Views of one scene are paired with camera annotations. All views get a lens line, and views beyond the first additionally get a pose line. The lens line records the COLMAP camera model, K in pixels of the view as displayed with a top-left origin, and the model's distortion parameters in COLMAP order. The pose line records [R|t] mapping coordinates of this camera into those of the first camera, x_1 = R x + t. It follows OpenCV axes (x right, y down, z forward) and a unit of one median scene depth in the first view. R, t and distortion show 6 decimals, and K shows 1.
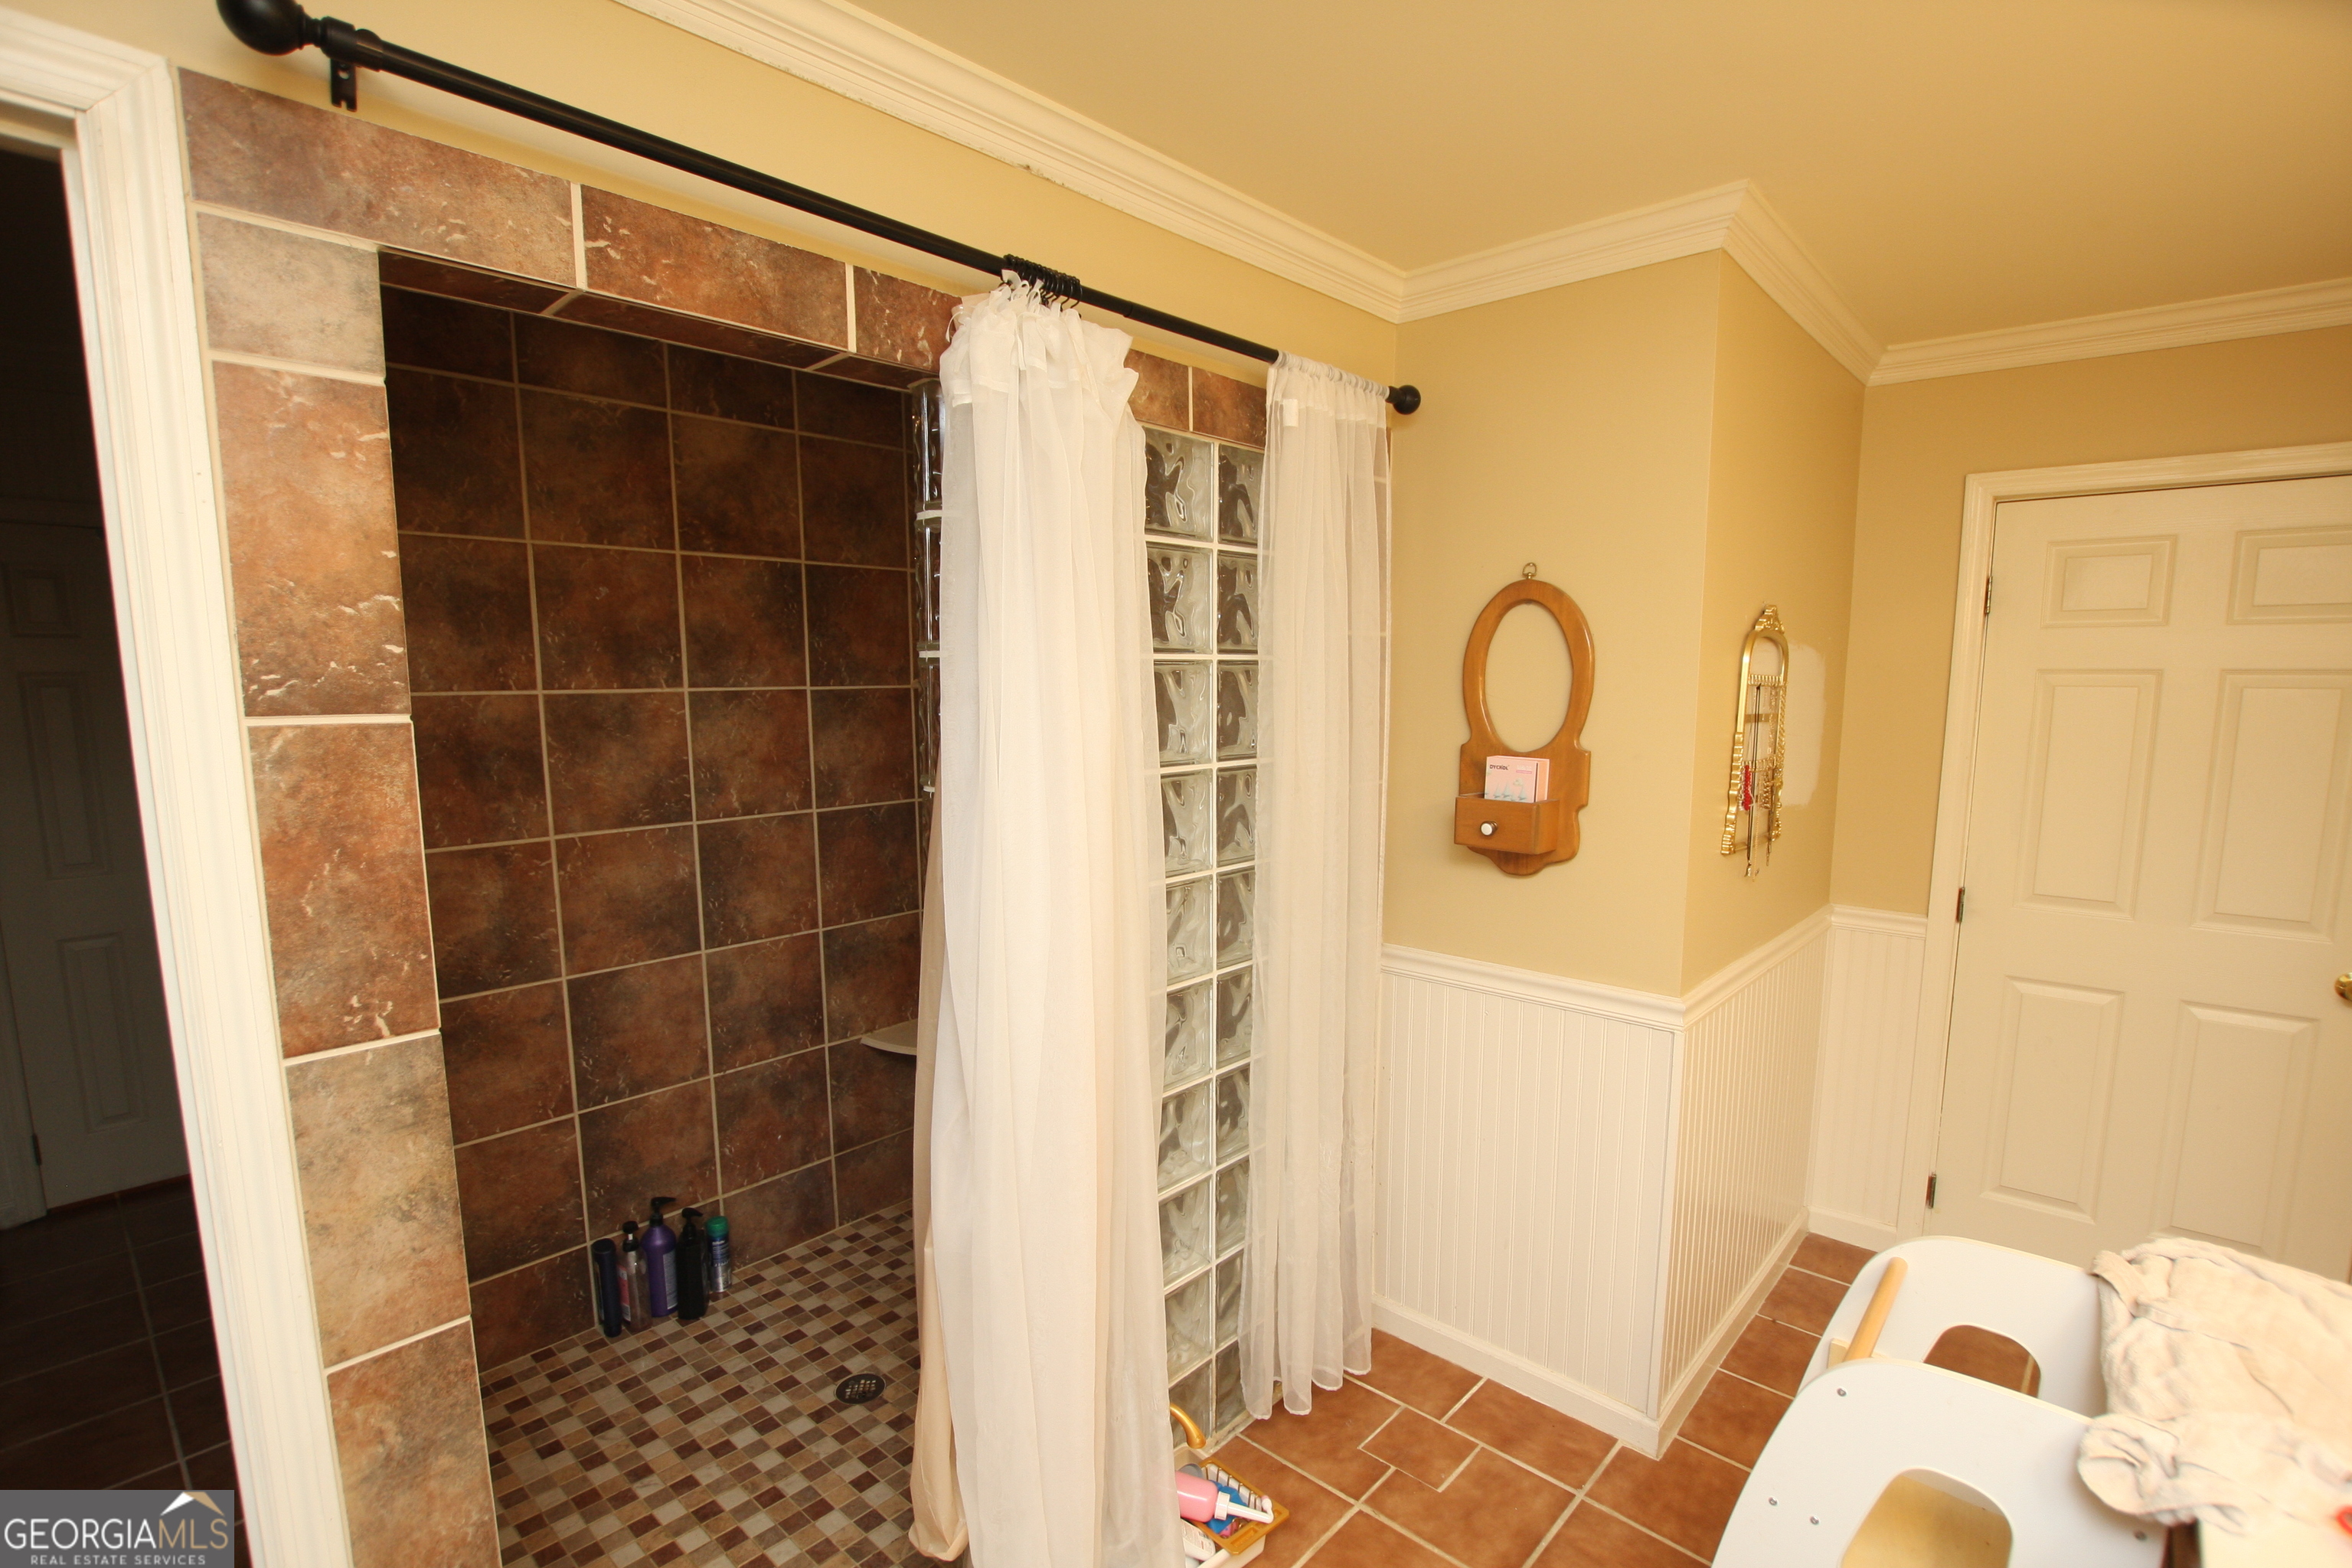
lens RADIAL K [[1124.4, 0, 1186.5], [0, 1124.4, 811.6], [0, 0, 1]] dist [-0.002054, -0.000018]
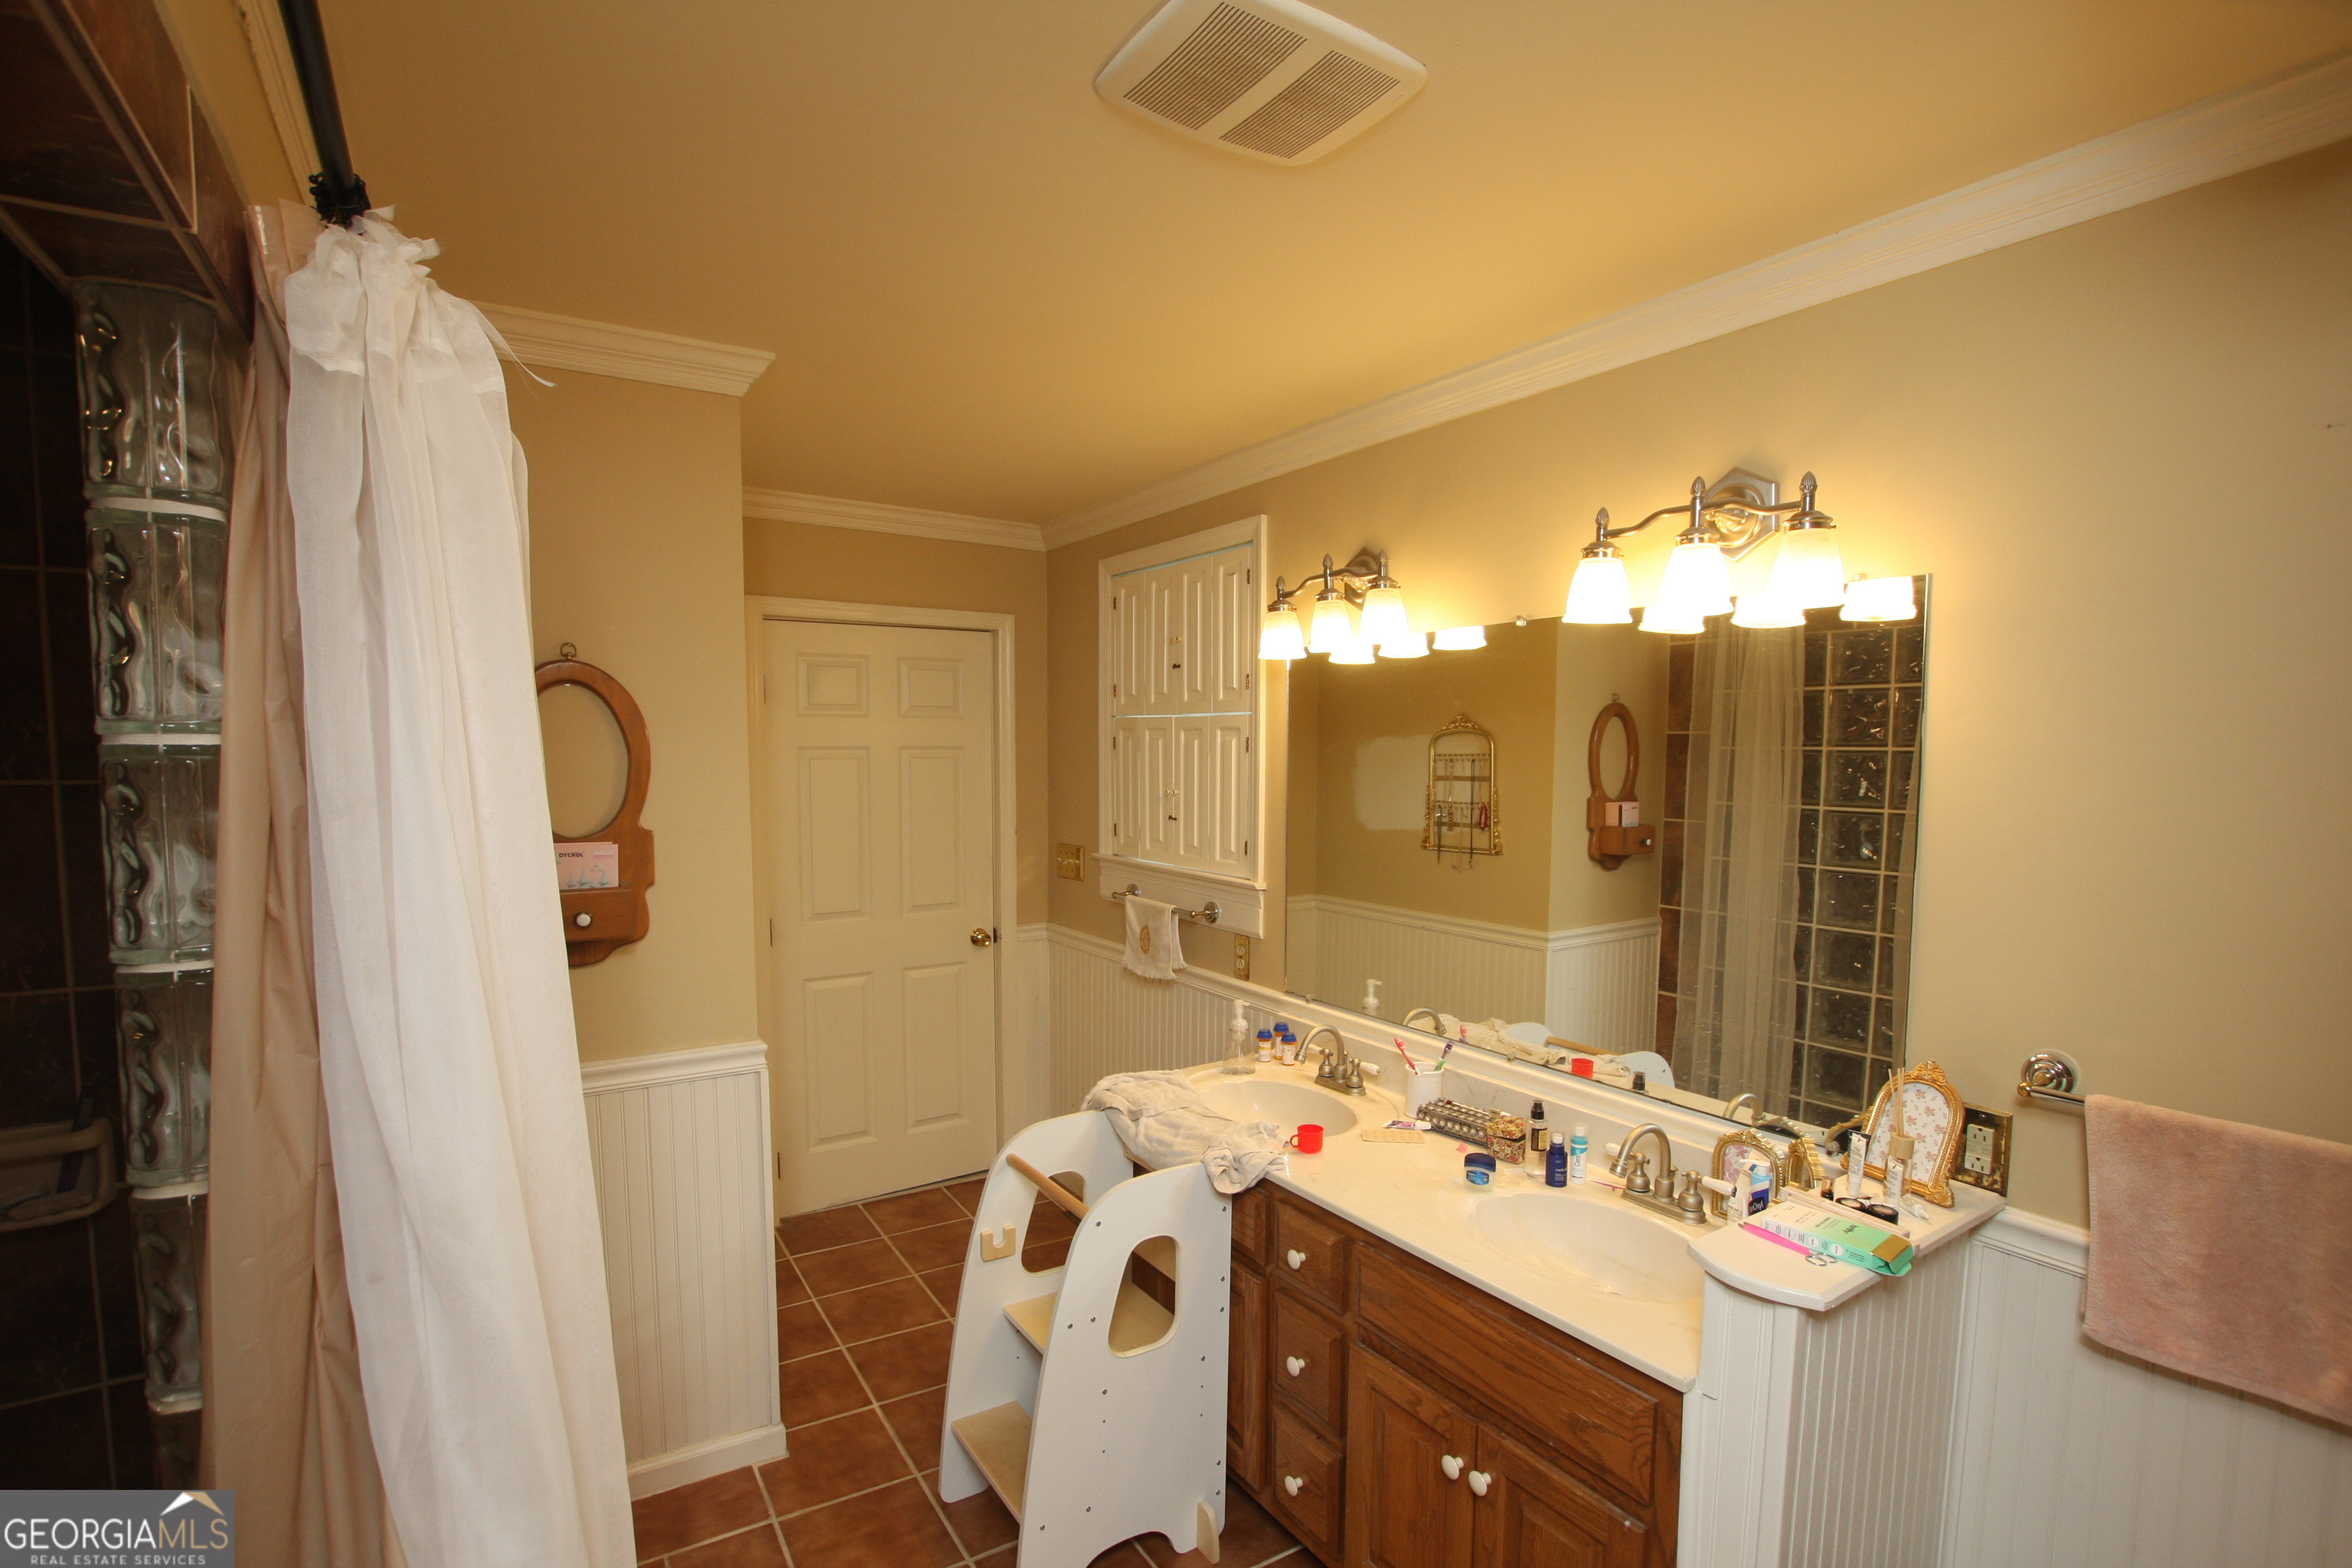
lens RADIAL K [[1097.2, 0, 1175.1], [0, 1097.2, 825.4], [0, 0, 1]] dist [-0.032778, 0.004390]
pose [[0.291889, -0.077062, 0.953343, -0.448006], [0.130407, 0.990647, 0.040150, -0.035925], [-0.947520, 0.112604, 0.299208, 0.248714]]
